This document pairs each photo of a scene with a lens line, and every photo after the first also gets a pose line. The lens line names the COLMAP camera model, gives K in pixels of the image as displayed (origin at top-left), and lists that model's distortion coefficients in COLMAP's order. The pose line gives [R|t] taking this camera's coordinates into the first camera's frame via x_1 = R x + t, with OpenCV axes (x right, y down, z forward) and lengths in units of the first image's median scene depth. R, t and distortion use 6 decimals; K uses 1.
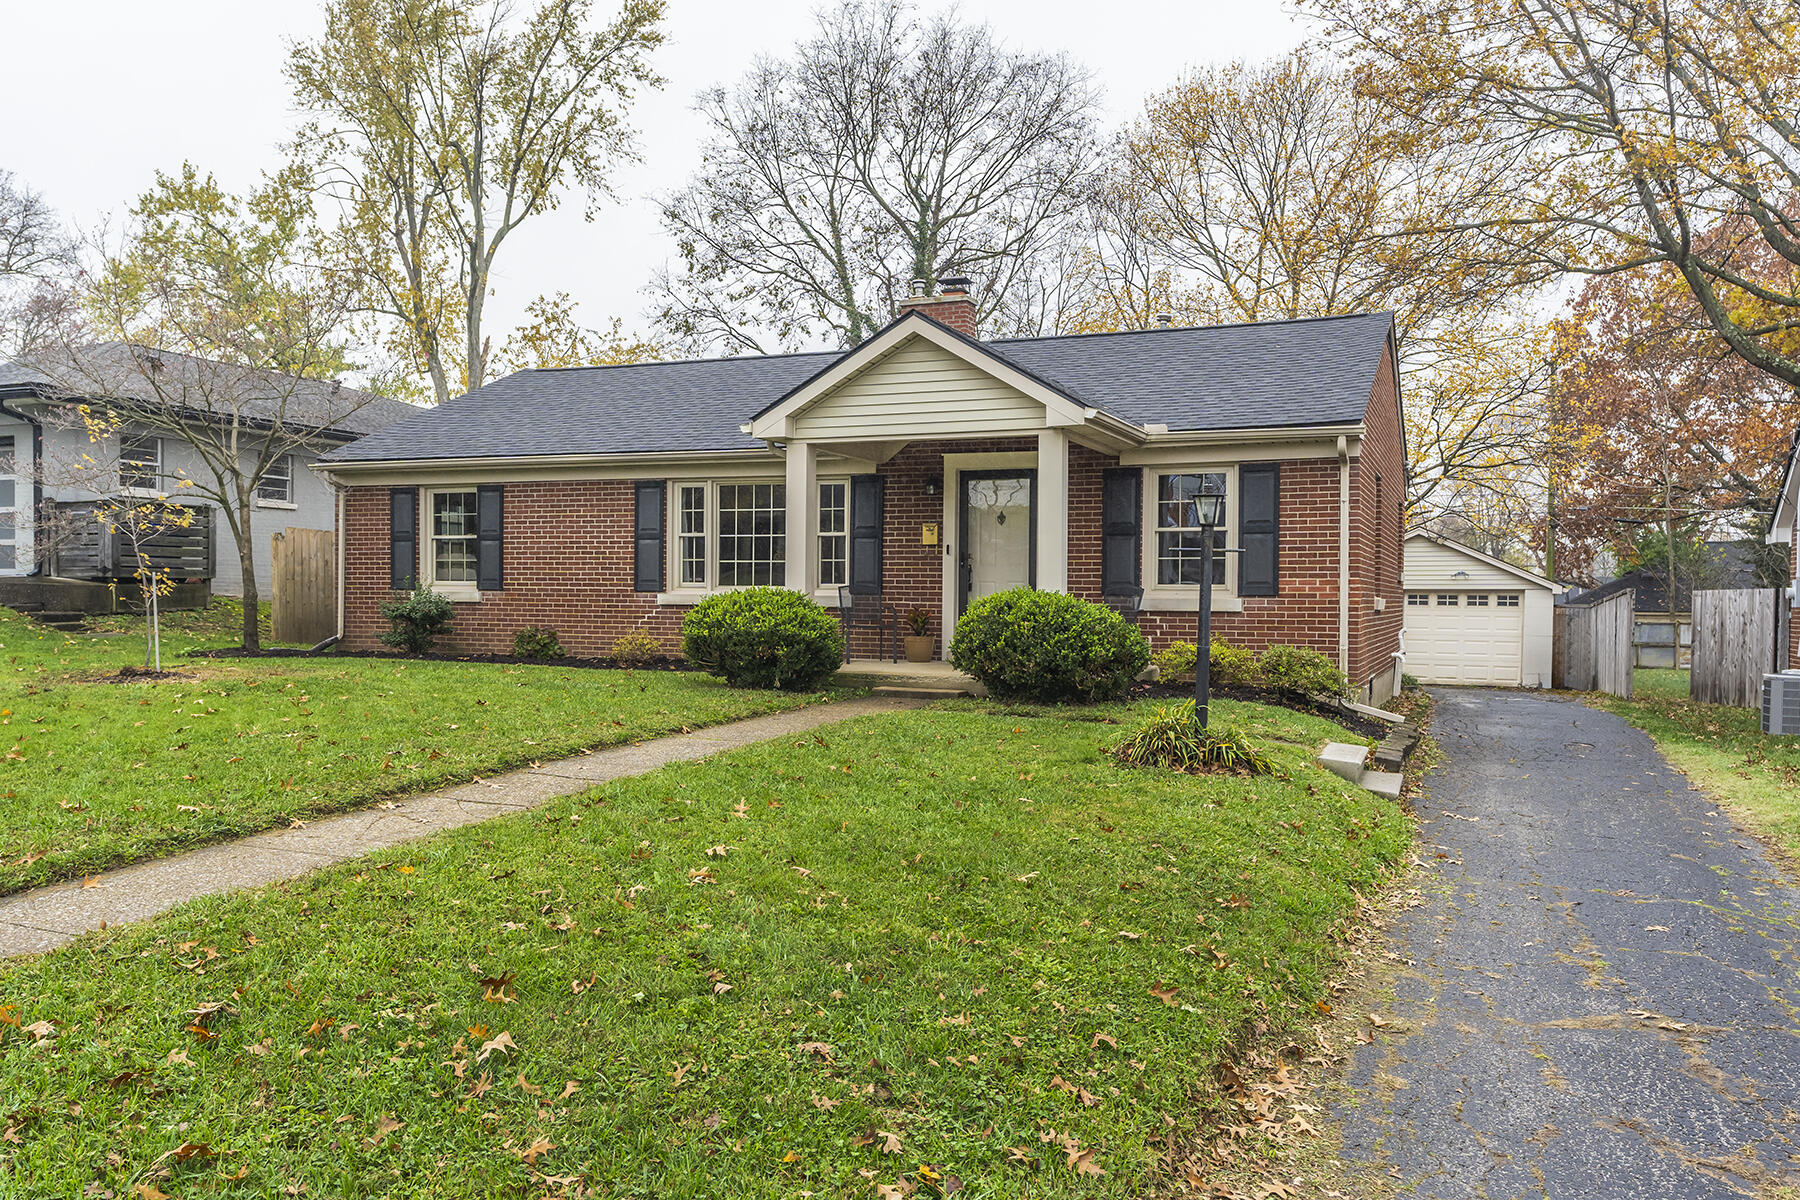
lens RADIAL K [[1350.0, 0, 899.7], [0, 1350.0, 599.6], [0, 0, 1]] dist [-0.007723, -0.001547]
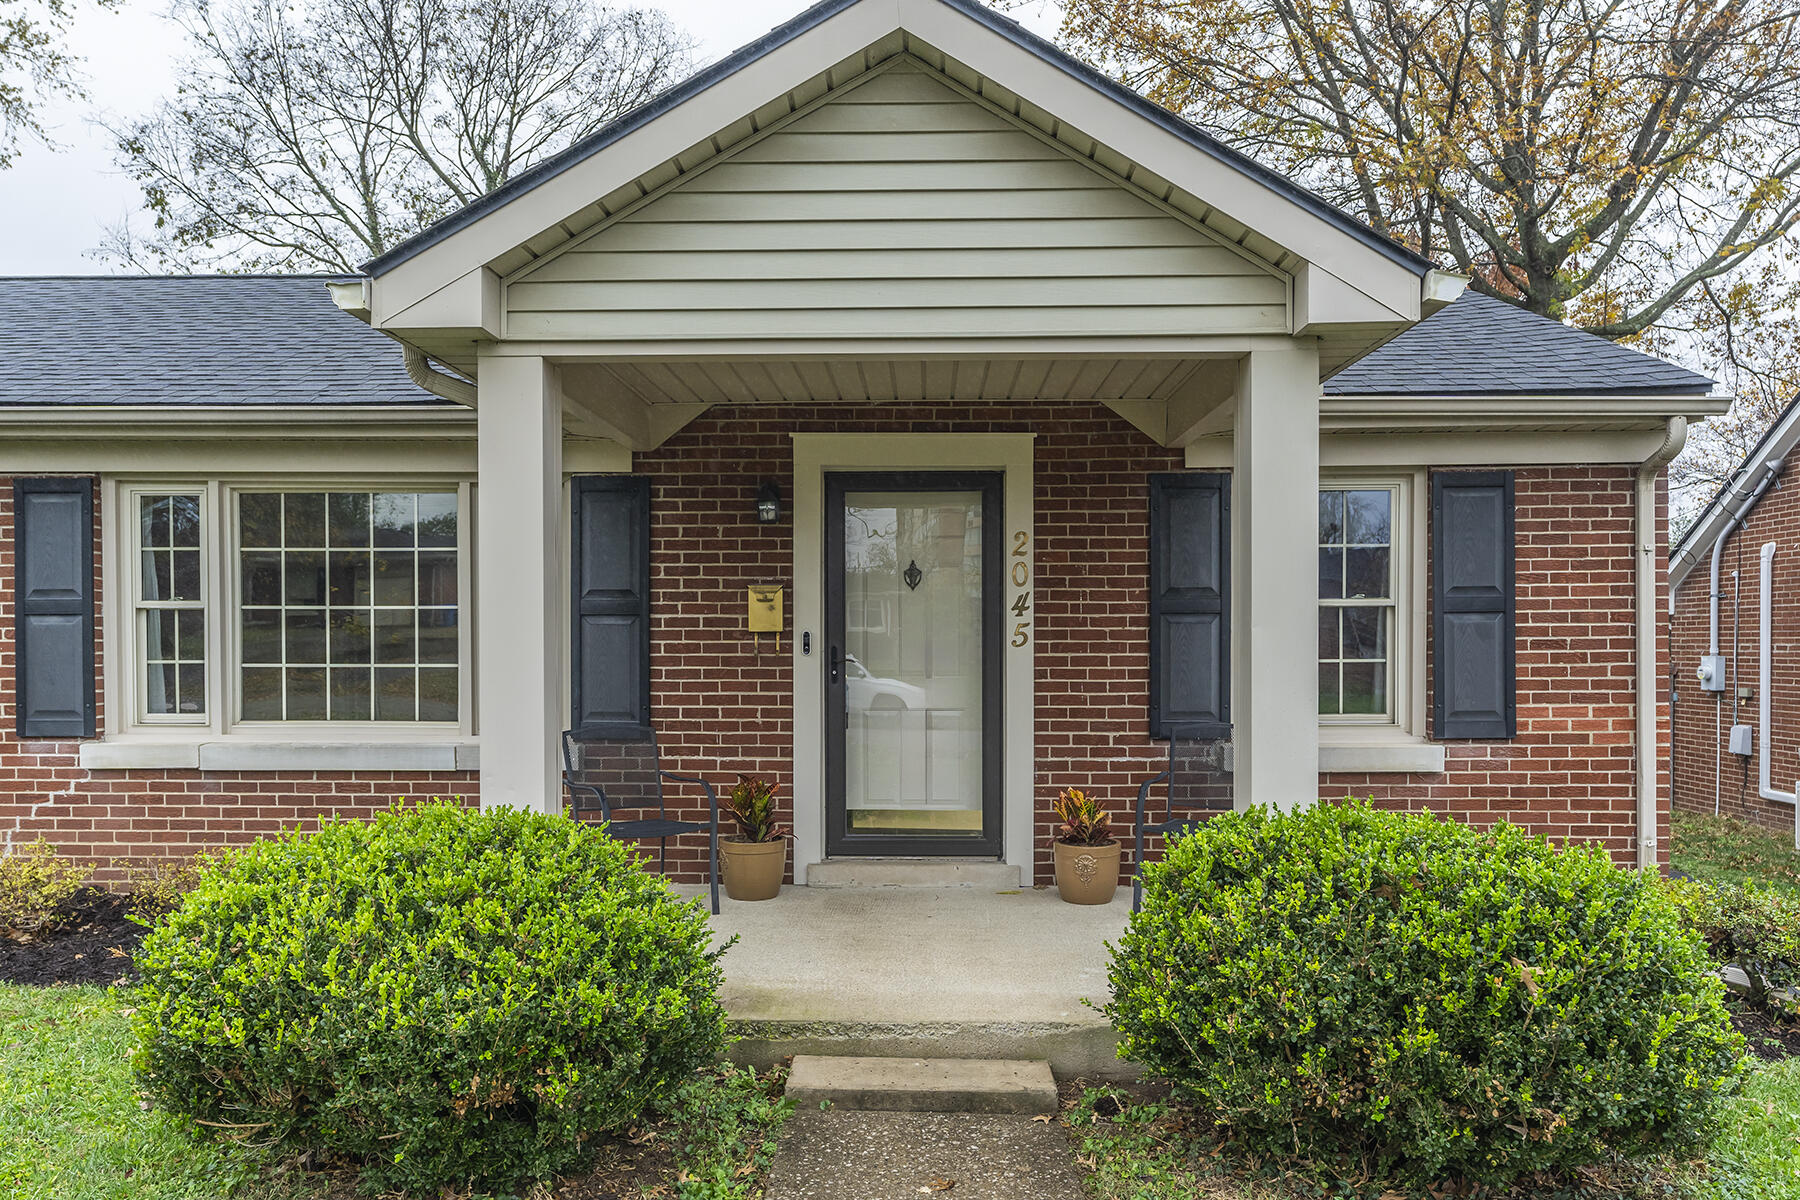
lens RADIAL K [[1289.2, 0, 910.0], [0, 1289.2, 667.3], [0, 0, 1]] dist [0.006529, 0.002964]
pose [[0.934495, -0.016490, 0.355593, -0.079866], [0.009739, 0.999737, 0.020767, -0.034347], [-0.355842, -0.015944, 0.934410, 0.527869]]
